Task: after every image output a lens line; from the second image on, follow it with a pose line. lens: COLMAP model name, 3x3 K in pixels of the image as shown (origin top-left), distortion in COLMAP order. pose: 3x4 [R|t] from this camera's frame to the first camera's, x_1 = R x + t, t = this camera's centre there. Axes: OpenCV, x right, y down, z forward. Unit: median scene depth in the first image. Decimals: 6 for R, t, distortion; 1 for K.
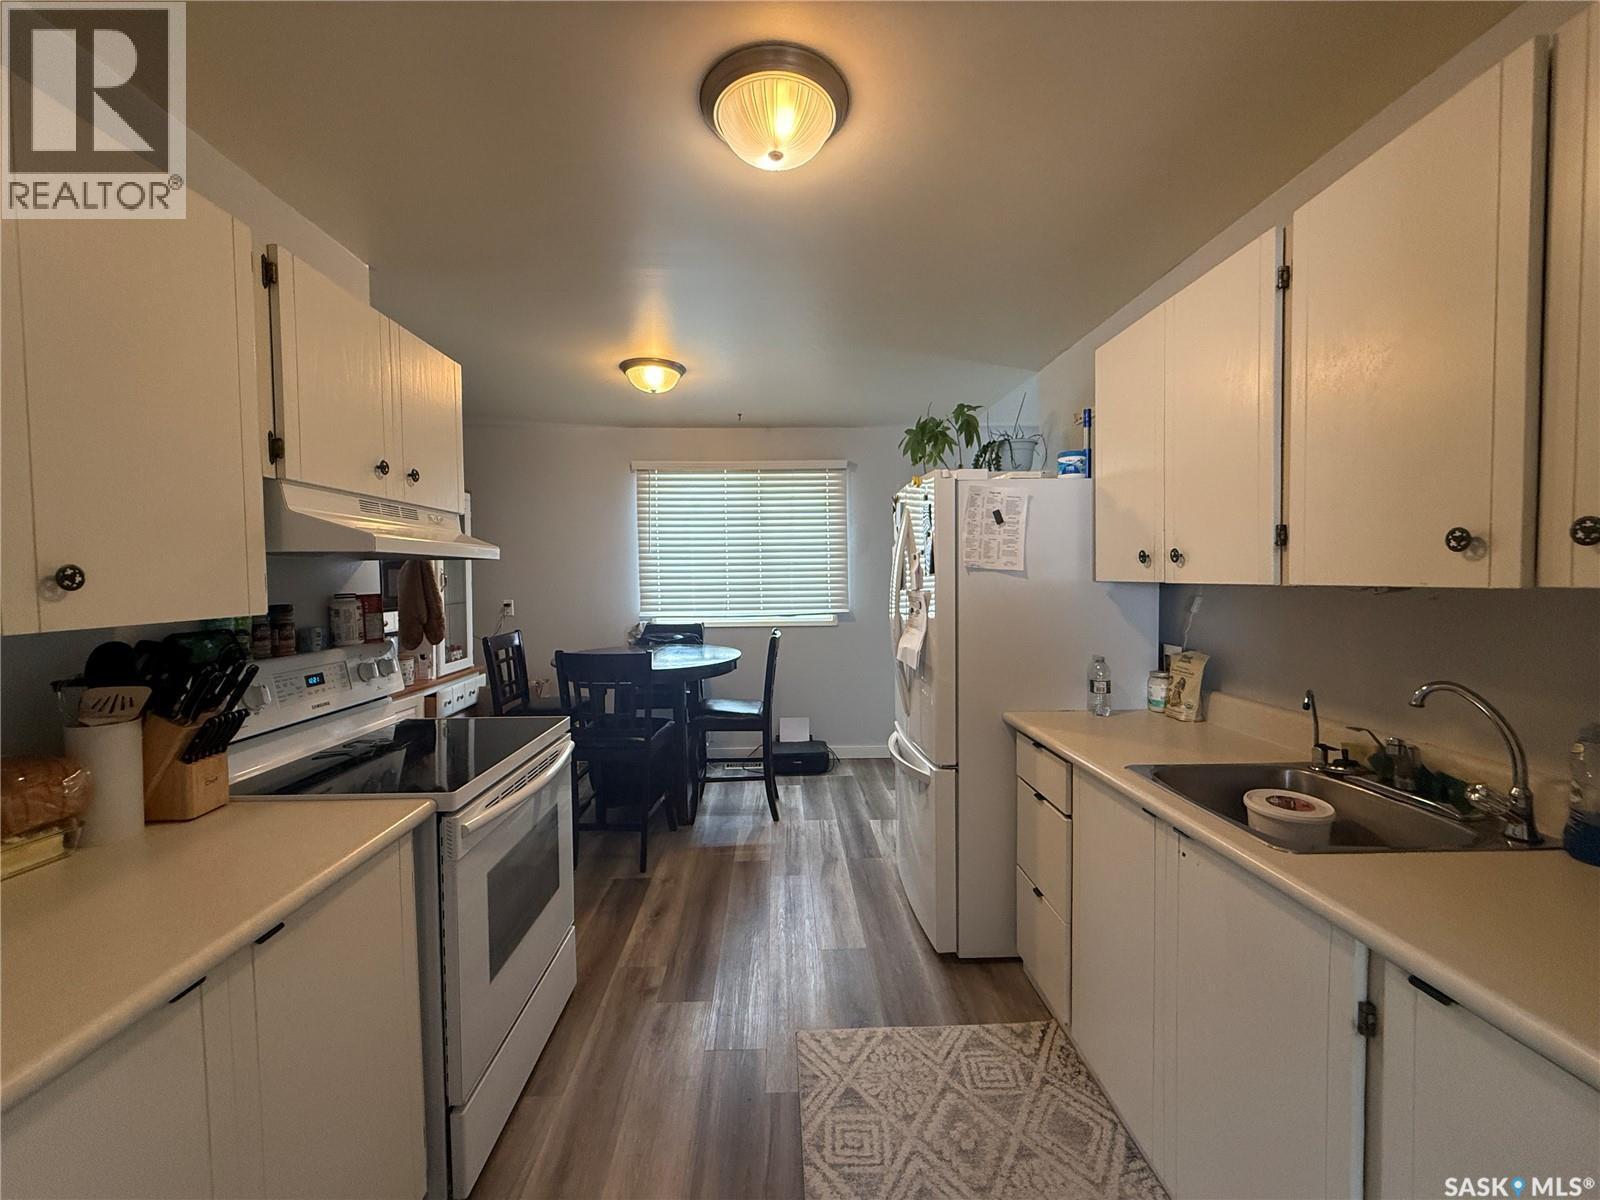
lens RADIAL K [[636.3, 0, 793.6], [0, 636.3, 596.4], [0, 0, 1]] dist [-0.001554, 0.000628]
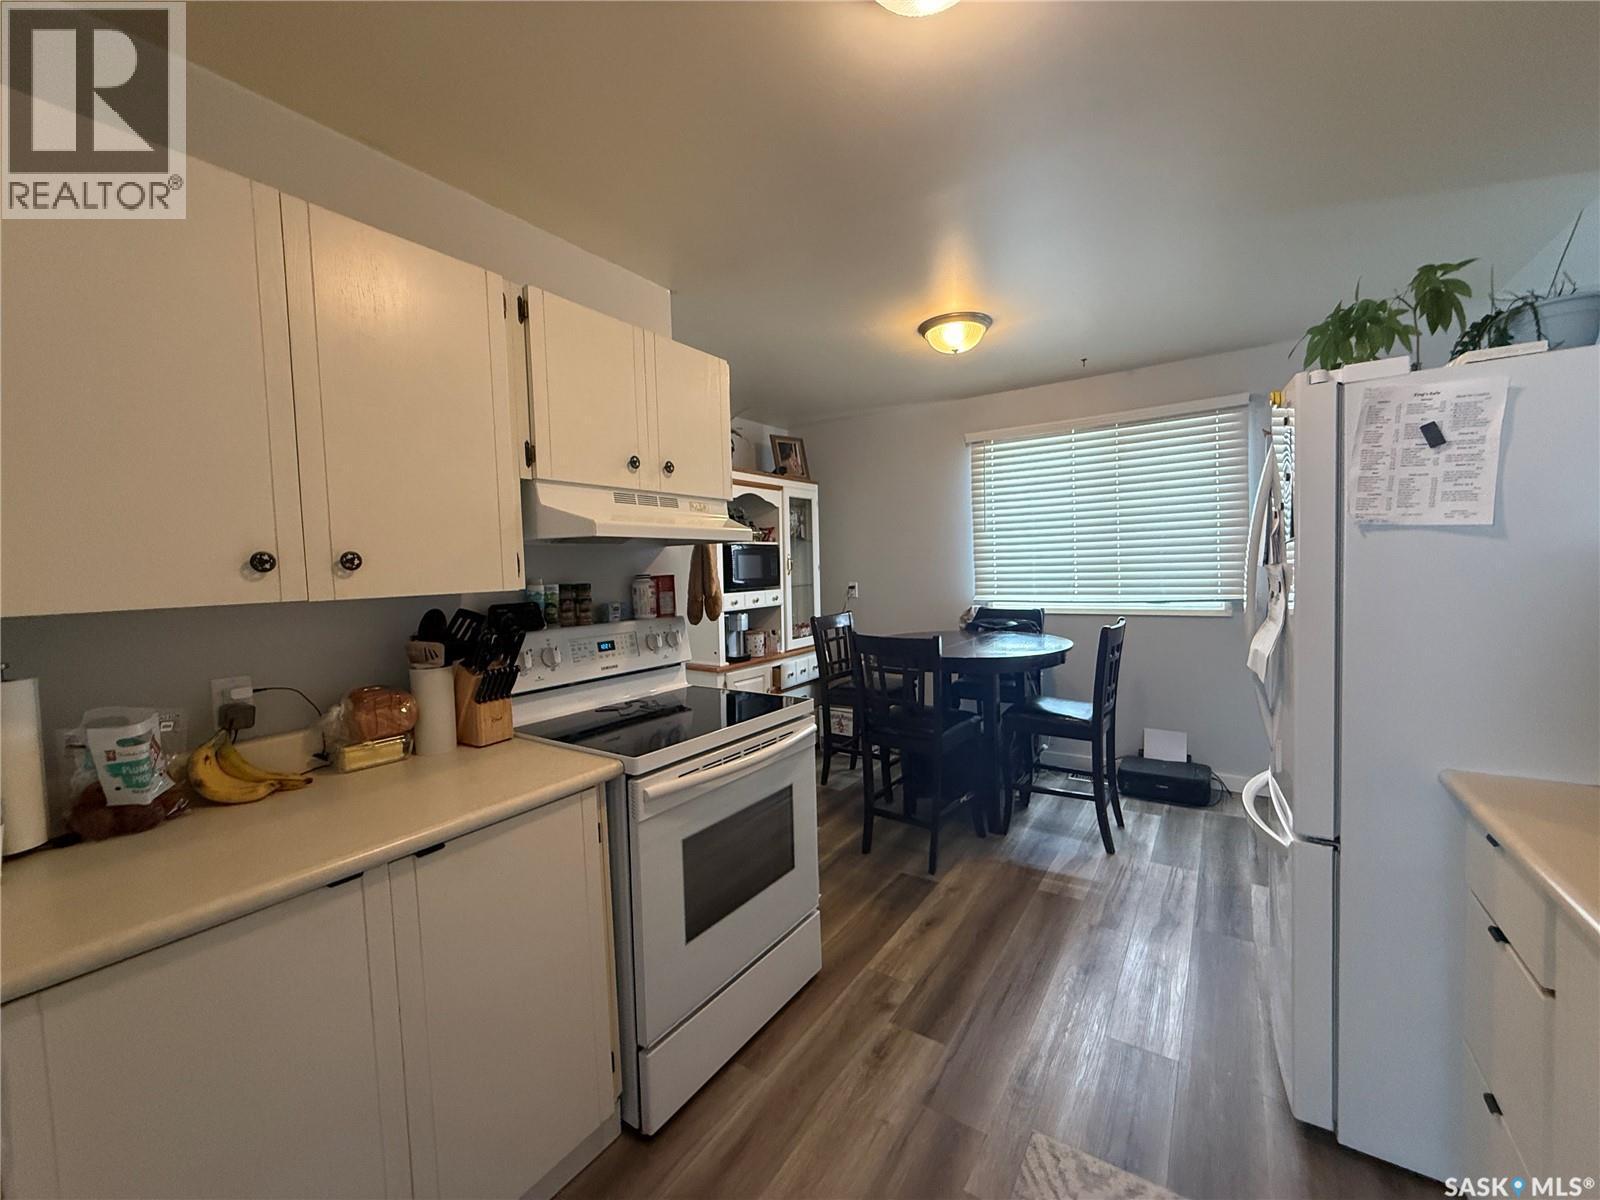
lens RADIAL K [[636.3, 0, 793.6], [0, 636.3, 596.4], [0, 0, 1]] dist [-0.001554, 0.000628]
pose [[0.810084, 0.011487, -0.586201, 0.192343], [0.002616, 0.999727, 0.023206, 0.007839], [0.586308, -0.020333, 0.809833, 0.185392]]
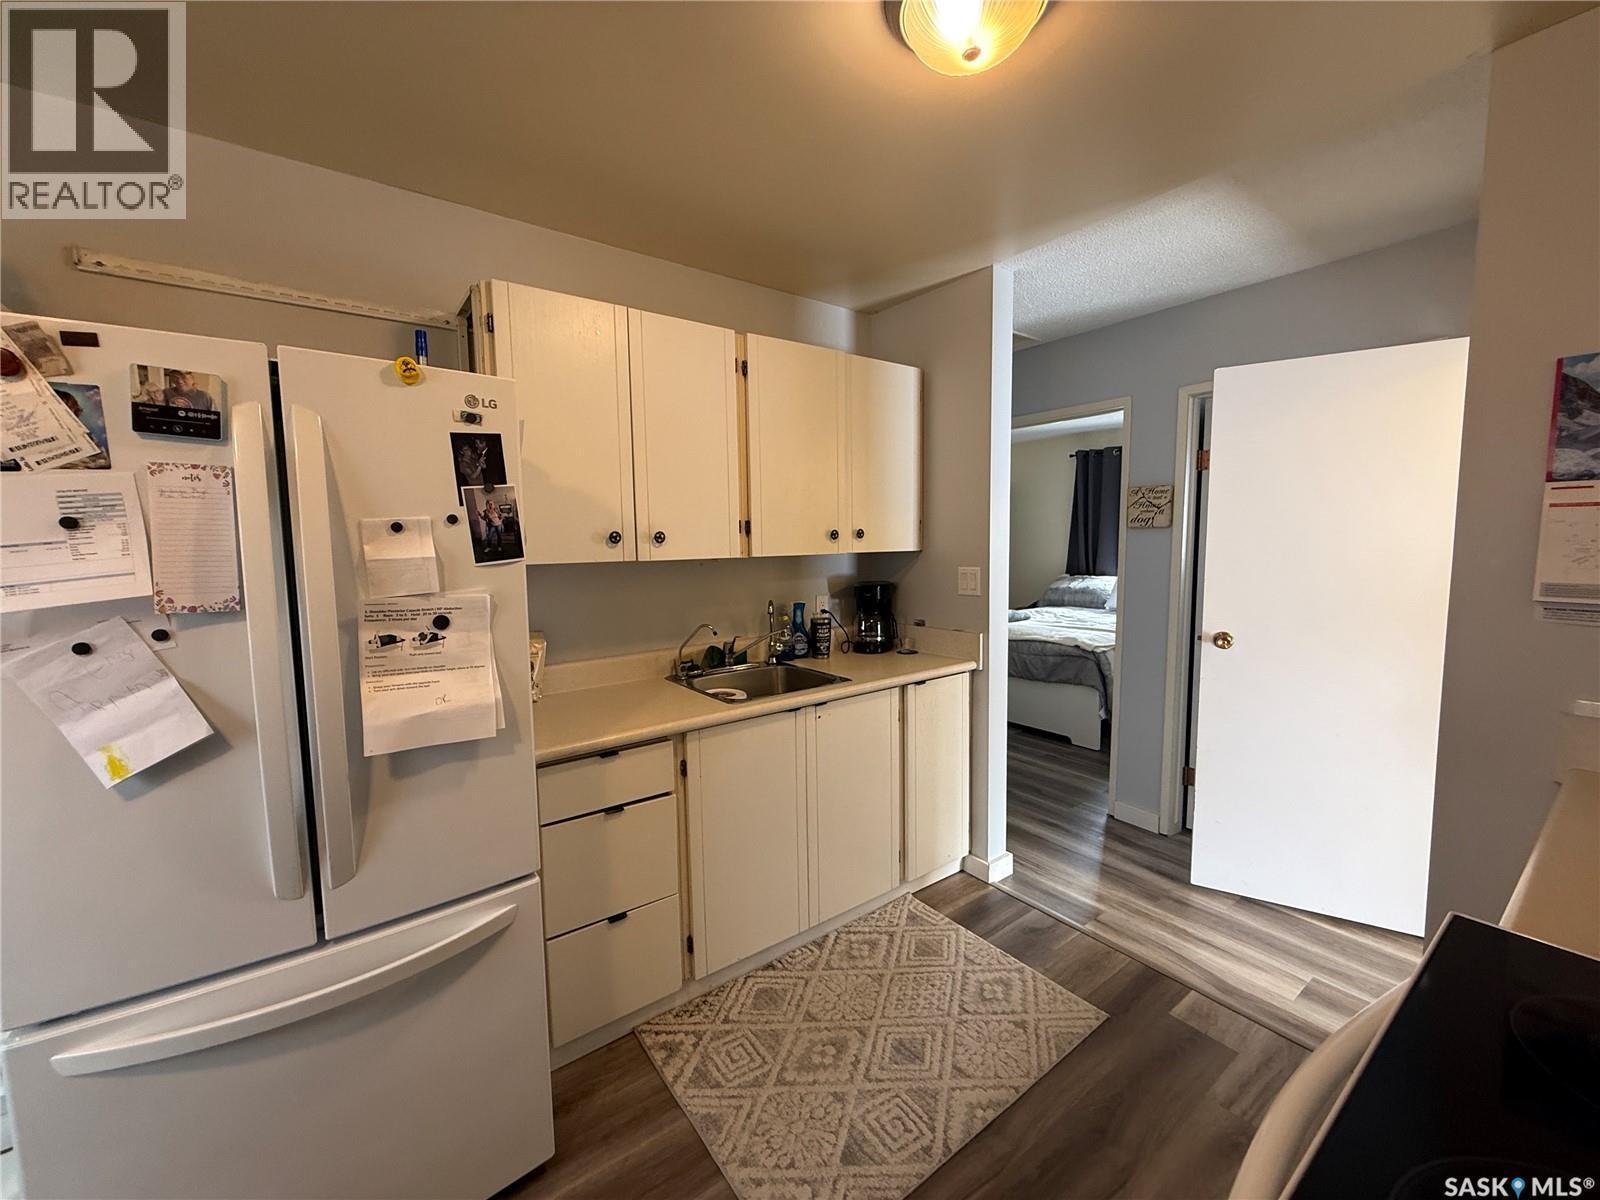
lens RADIAL K [[636.3, 0, 793.6], [0, 636.3, 596.4], [0, 0, 1]] dist [-0.001554, 0.000628]
pose [[-0.565736, -0.052796, 0.822894, -0.414752], [0.050567, 0.993849, 0.098529, -0.045812], [-0.823034, 0.097352, -0.559587, 1.141089]]
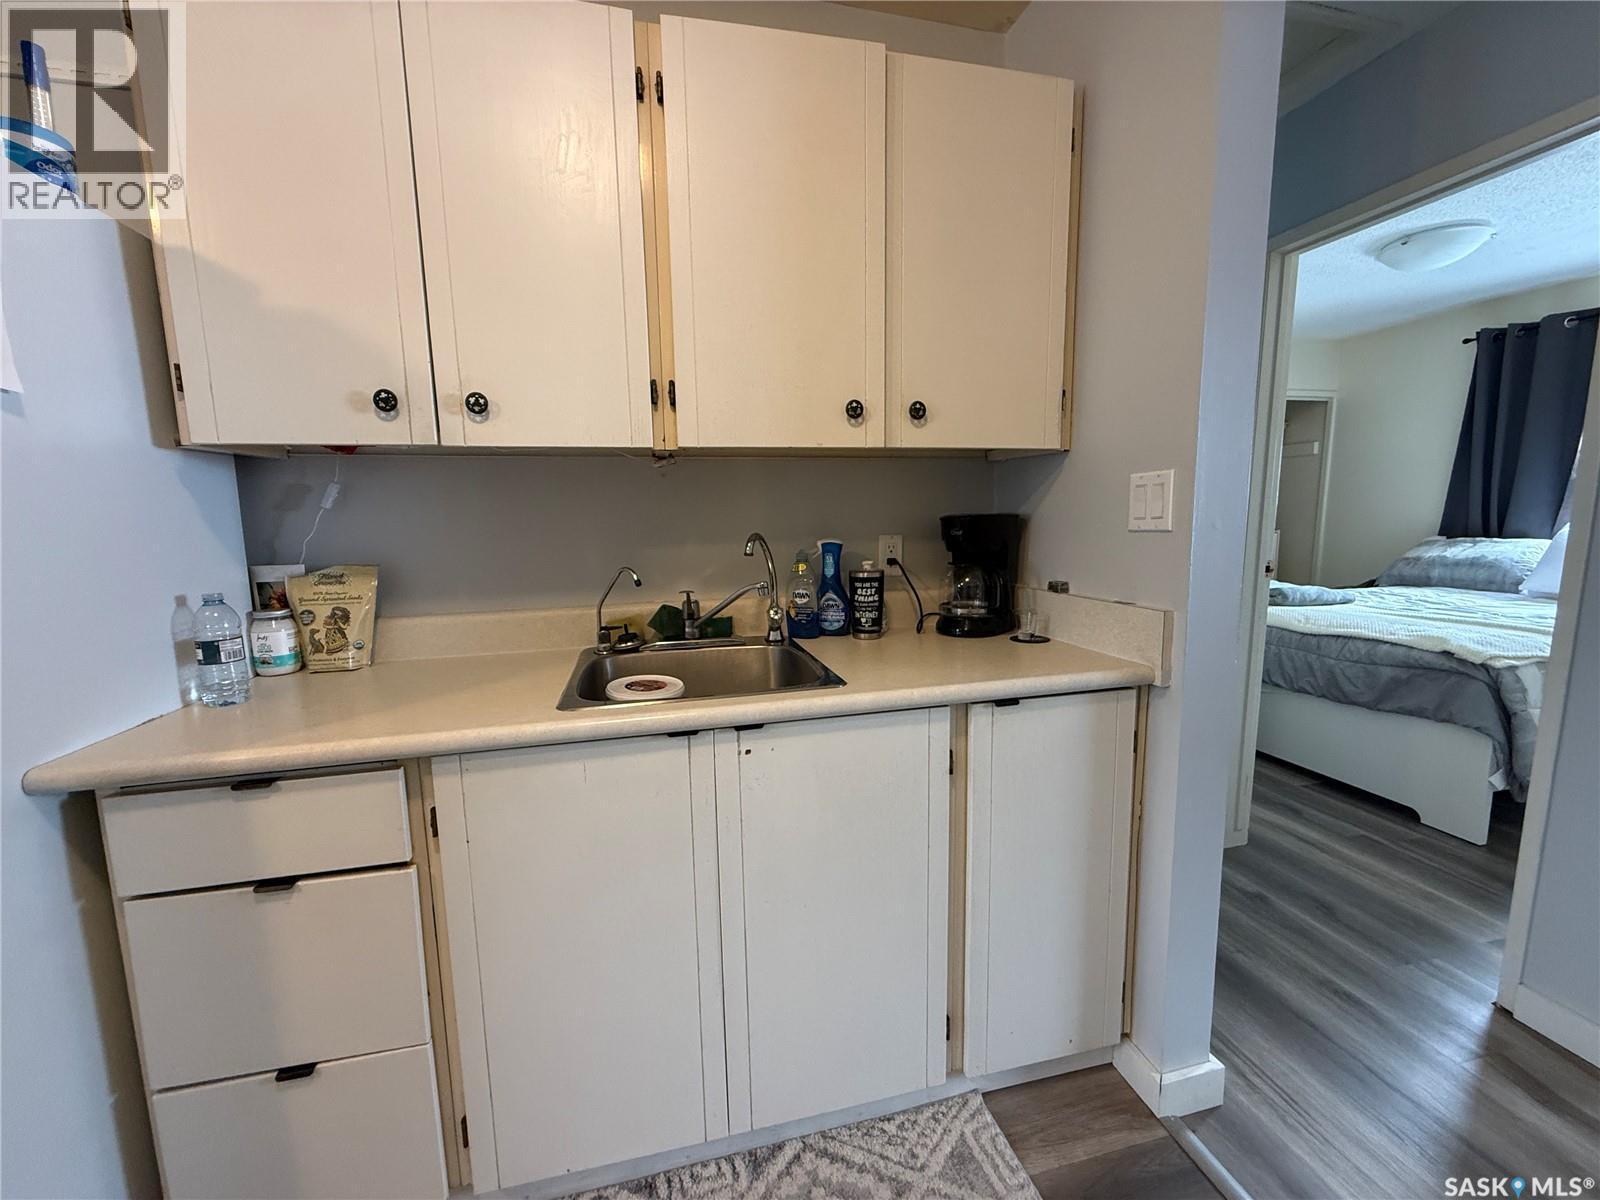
lens RADIAL K [[636.3, 0, 793.6], [0, 636.3, 596.4], [0, 0, 1]] dist [-0.001554, 0.000628]
pose [[-0.204858, -0.109780, 0.972616, -0.118748], [0.052356, 0.991039, 0.122887, 0.057431], [-0.977390, 0.076097, -0.197274, 0.634451]]
